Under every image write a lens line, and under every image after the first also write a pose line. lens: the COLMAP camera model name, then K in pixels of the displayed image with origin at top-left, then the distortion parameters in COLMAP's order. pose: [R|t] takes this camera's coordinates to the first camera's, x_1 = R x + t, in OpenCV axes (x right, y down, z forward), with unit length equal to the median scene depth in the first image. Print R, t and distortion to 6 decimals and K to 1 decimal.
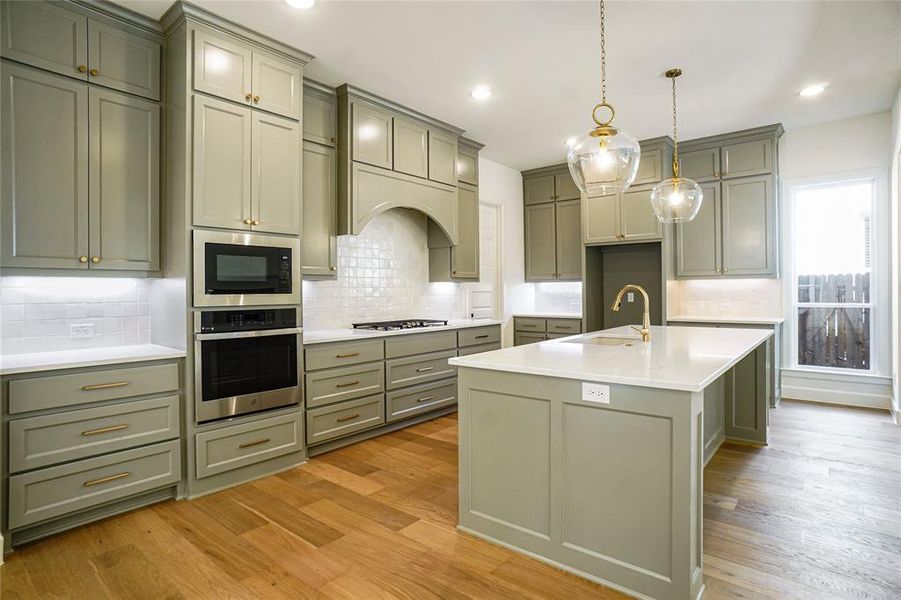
lens RADIAL K [[471.0, 0, 446.5], [0, 471.0, 293.9], [0, 0, 1]] dist [-0.057841, 0.024630]
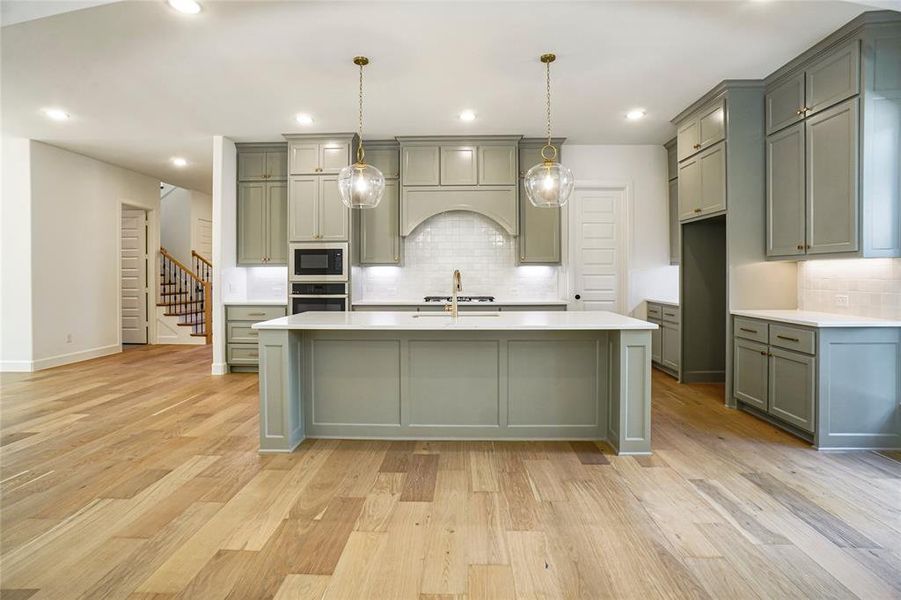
lens RADIAL K [[471.0, 0, 447.9], [0, 471.0, 281.8], [0, 0, 1]] dist [-0.057841, 0.024630]
pose [[0.612445, 0.018911, -0.790287, 1.295445], [-0.009076, 0.999816, 0.016891, -0.007933], [0.790461, -0.003173, 0.612504, 0.240892]]
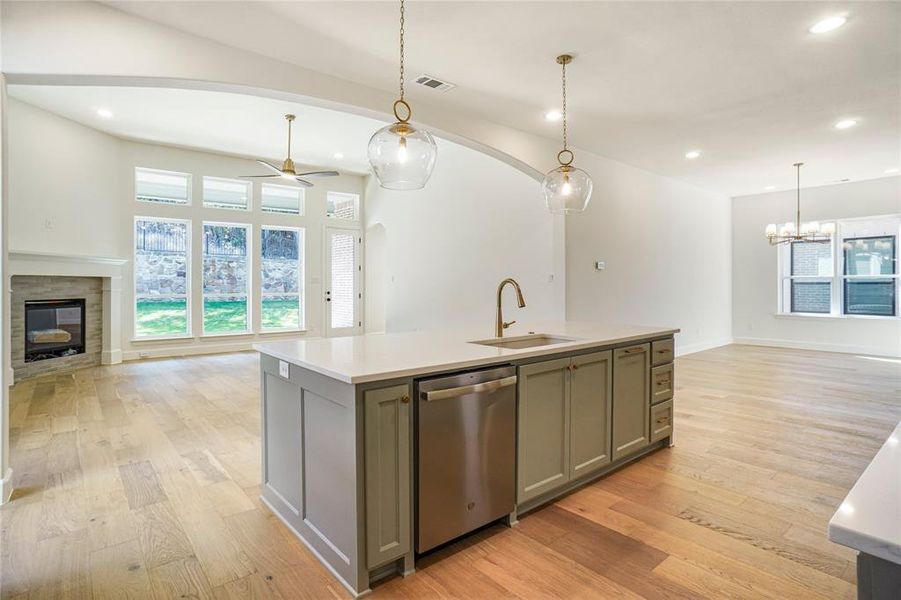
lens RADIAL K [[471.0, 0, 454.1], [0, 471.0, 285.1], [0, 0, 1]] dist [-0.057841, 0.024630]
pose [[-0.985724, 0.008663, 0.168144, 0.302220], [0.010359, 0.999904, 0.009212, -0.011178], [-0.168048, 0.010822, -0.985719, 1.947579]]
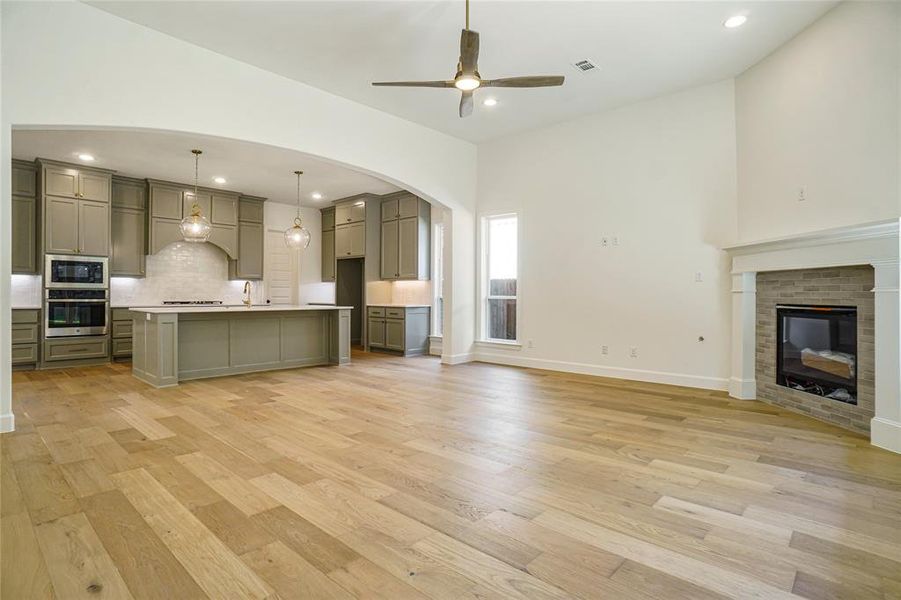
lens RADIAL K [[471.0, 0, 465.7], [0, 471.0, 298.1], [0, 0, 1]] dist [-0.057841, 0.024630]
pose [[0.999665, 0.013023, -0.022356, 1.392190], [-0.013030, 0.999915, -0.000159, 0.046190], [0.022352, 0.000451, 0.999750, -1.074717]]
